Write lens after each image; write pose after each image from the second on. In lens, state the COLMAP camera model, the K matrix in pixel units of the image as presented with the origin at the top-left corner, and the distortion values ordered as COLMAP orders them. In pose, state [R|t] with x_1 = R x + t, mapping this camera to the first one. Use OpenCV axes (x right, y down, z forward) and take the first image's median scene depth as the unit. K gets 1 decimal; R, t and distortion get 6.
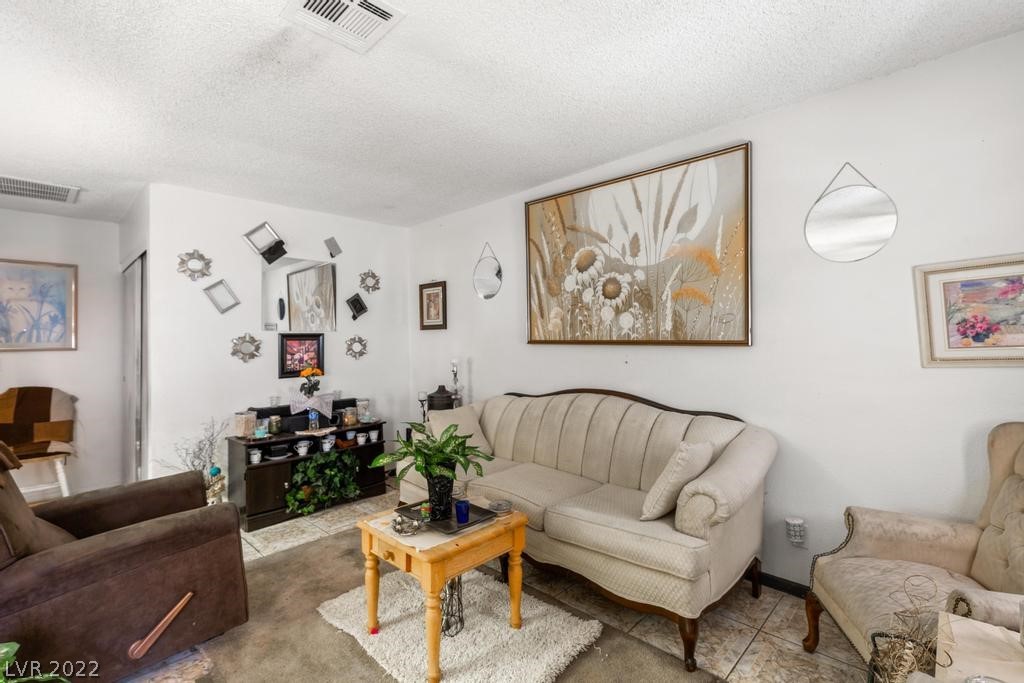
lens RADIAL K [[467.2, 0, 515.1], [0, 467.2, 333.8], [0, 0, 1]] dist [-0.000372, -0.000753]
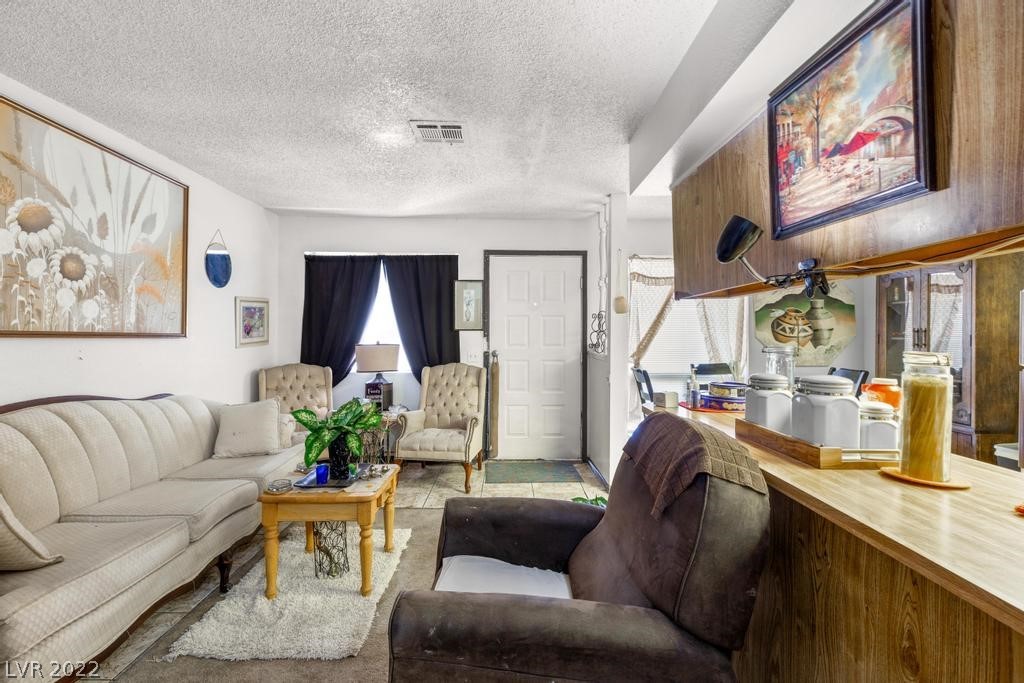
lens RADIAL K [[464.0, 0, 512.5], [0, 464.0, 327.6], [0, 0, 1]] dist [-0.000742, 0.000209]
pose [[-0.701639, 0.020636, 0.712234, -0.858461], [-0.003748, 0.999460, -0.032650, 0.028691], [-0.712523, -0.025578, -0.701182, 0.987723]]
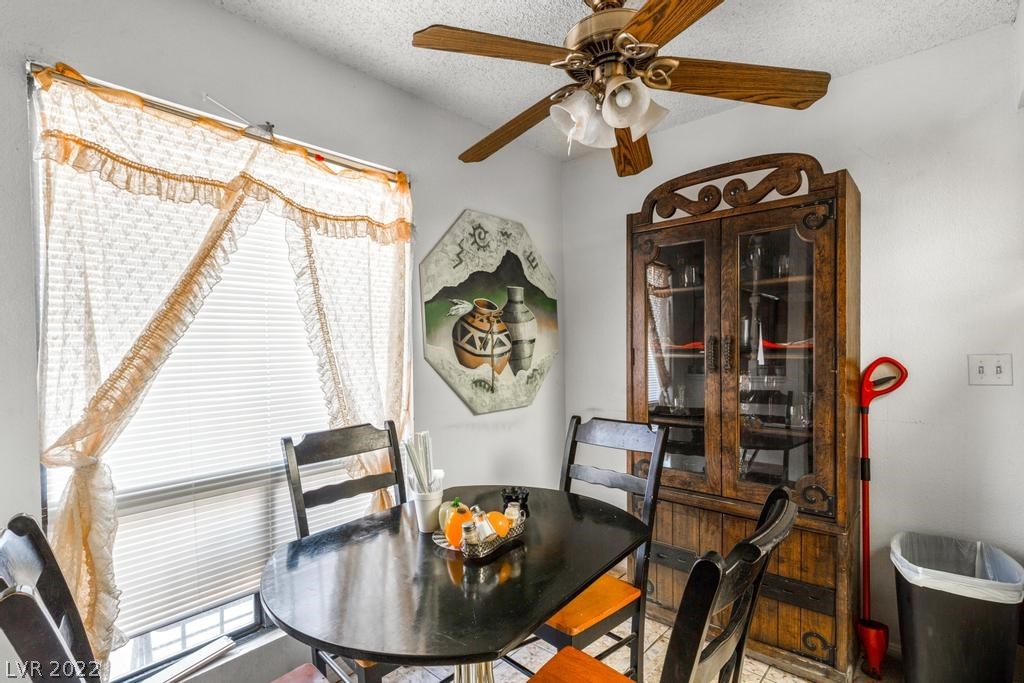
lens RADIAL K [[485.4, 0, 508.2], [0, 485.4, 354.3], [0, 0, 1]] dist [0.000340, 0.000060]
pose [[-0.999142, 0.027589, -0.030891, -0.443236], [0.027515, 0.999617, 0.002847, 0.003058], [0.030958, 0.001995, -0.999519, 0.102894]]
